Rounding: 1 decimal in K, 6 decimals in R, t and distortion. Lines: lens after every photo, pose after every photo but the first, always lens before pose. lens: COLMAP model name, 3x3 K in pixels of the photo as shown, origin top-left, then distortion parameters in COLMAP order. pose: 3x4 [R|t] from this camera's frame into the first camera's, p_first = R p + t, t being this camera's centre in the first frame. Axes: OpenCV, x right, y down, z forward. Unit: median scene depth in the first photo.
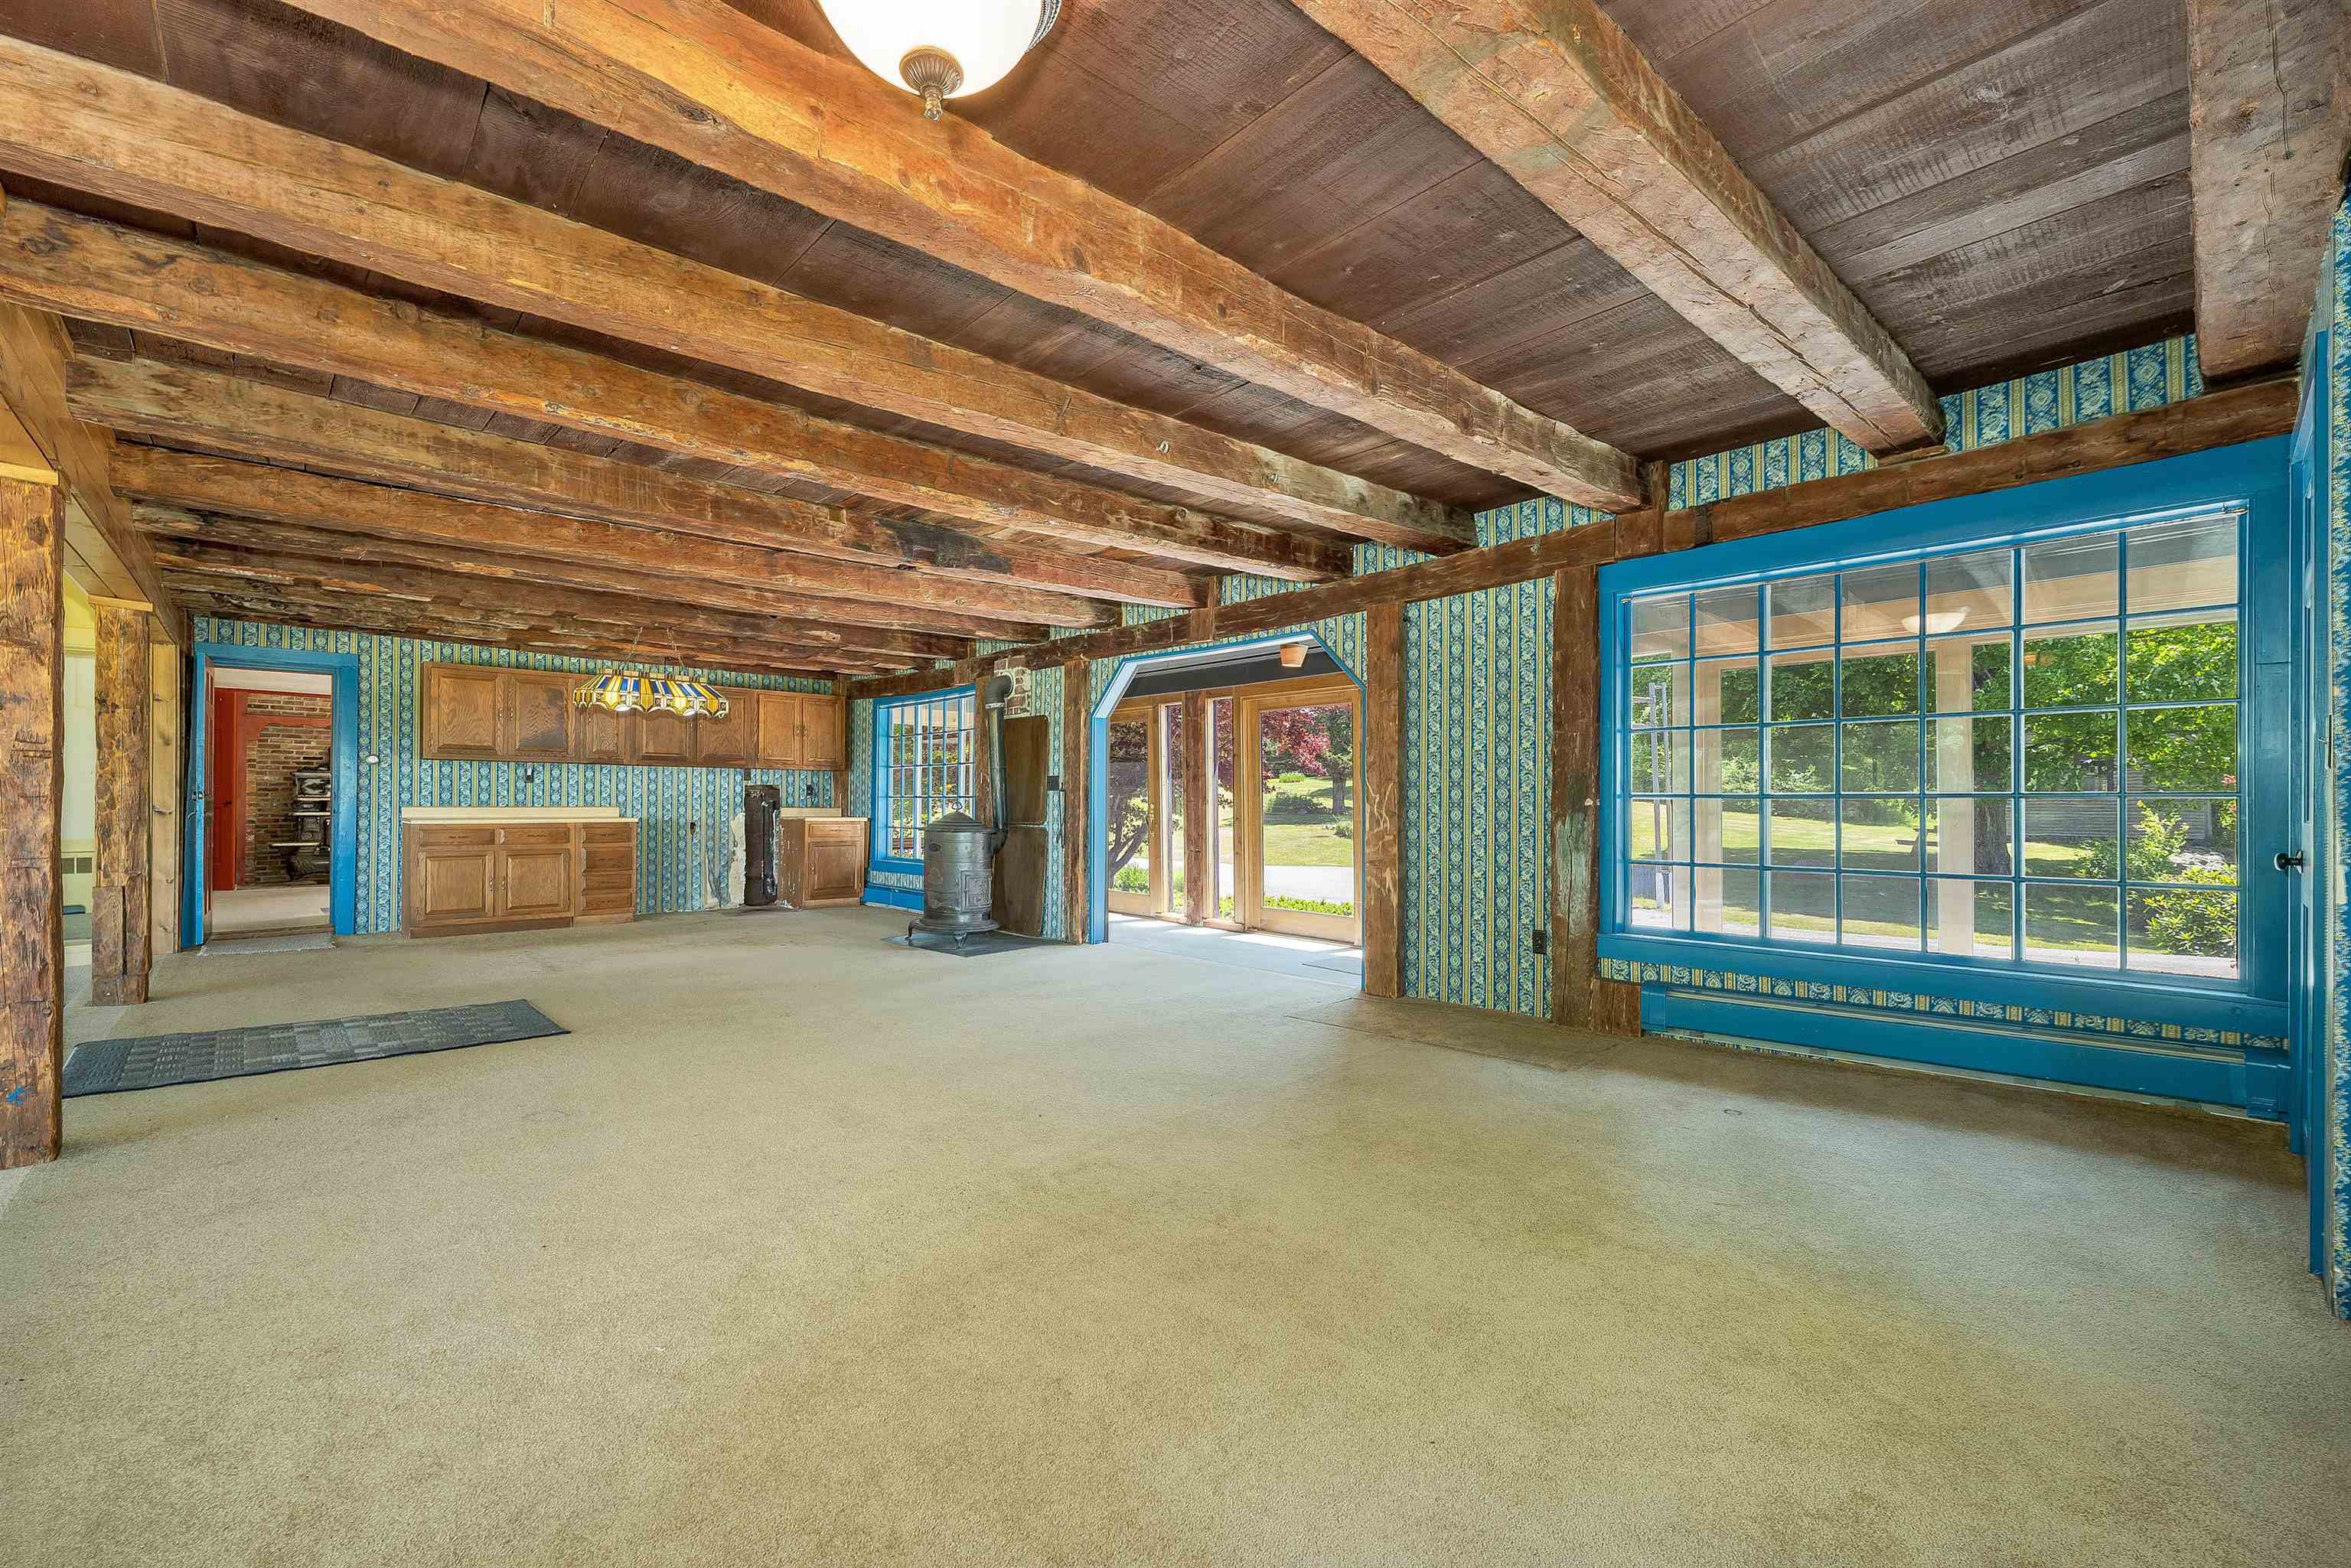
lens RADIAL K [[974.1, 0, 1174.4], [0, 974.1, 812.2], [0, 0, 1]] dist [0.002217, -0.000015]
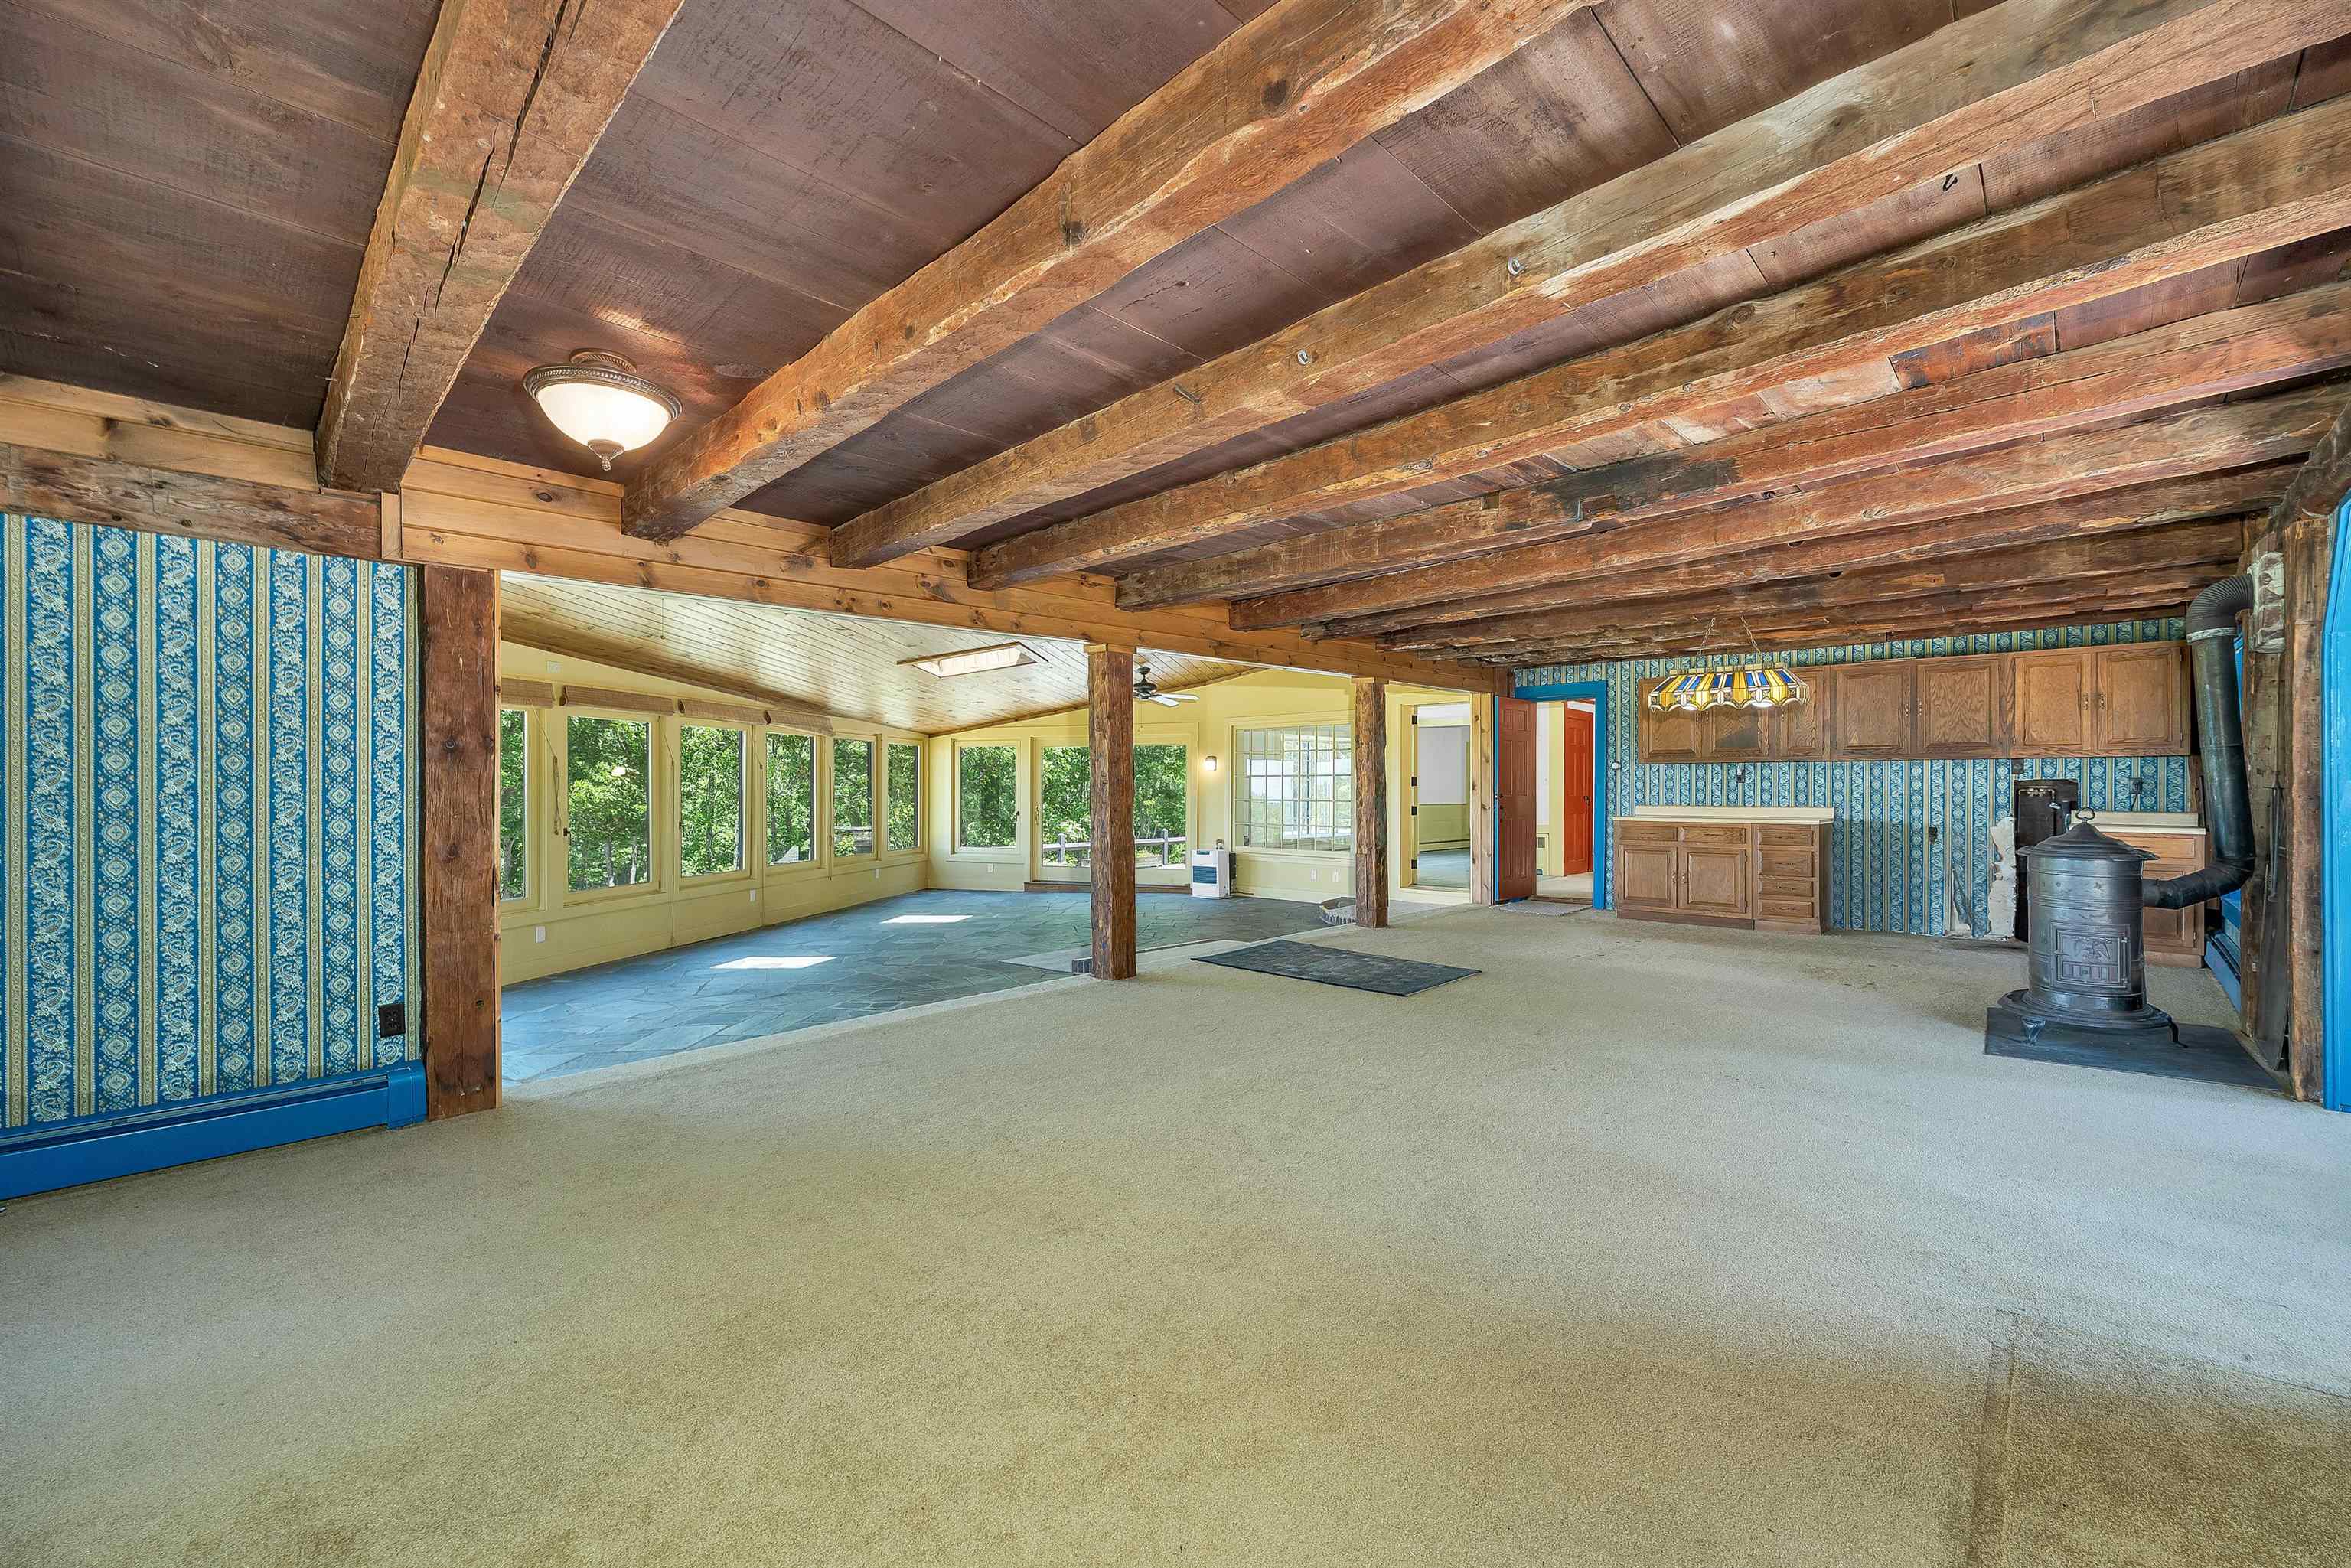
lens RADIAL K [[964.3, 0, 1171.4], [0, 964.3, 803.0], [0, 0, 1]] dist [0.002636, 0.000269]
pose [[0.065171, 0.008775, -0.997836, 0.316889], [-0.010326, 0.999914, 0.008119, -0.011724], [0.997821, 0.009774, 0.065256, 0.360248]]
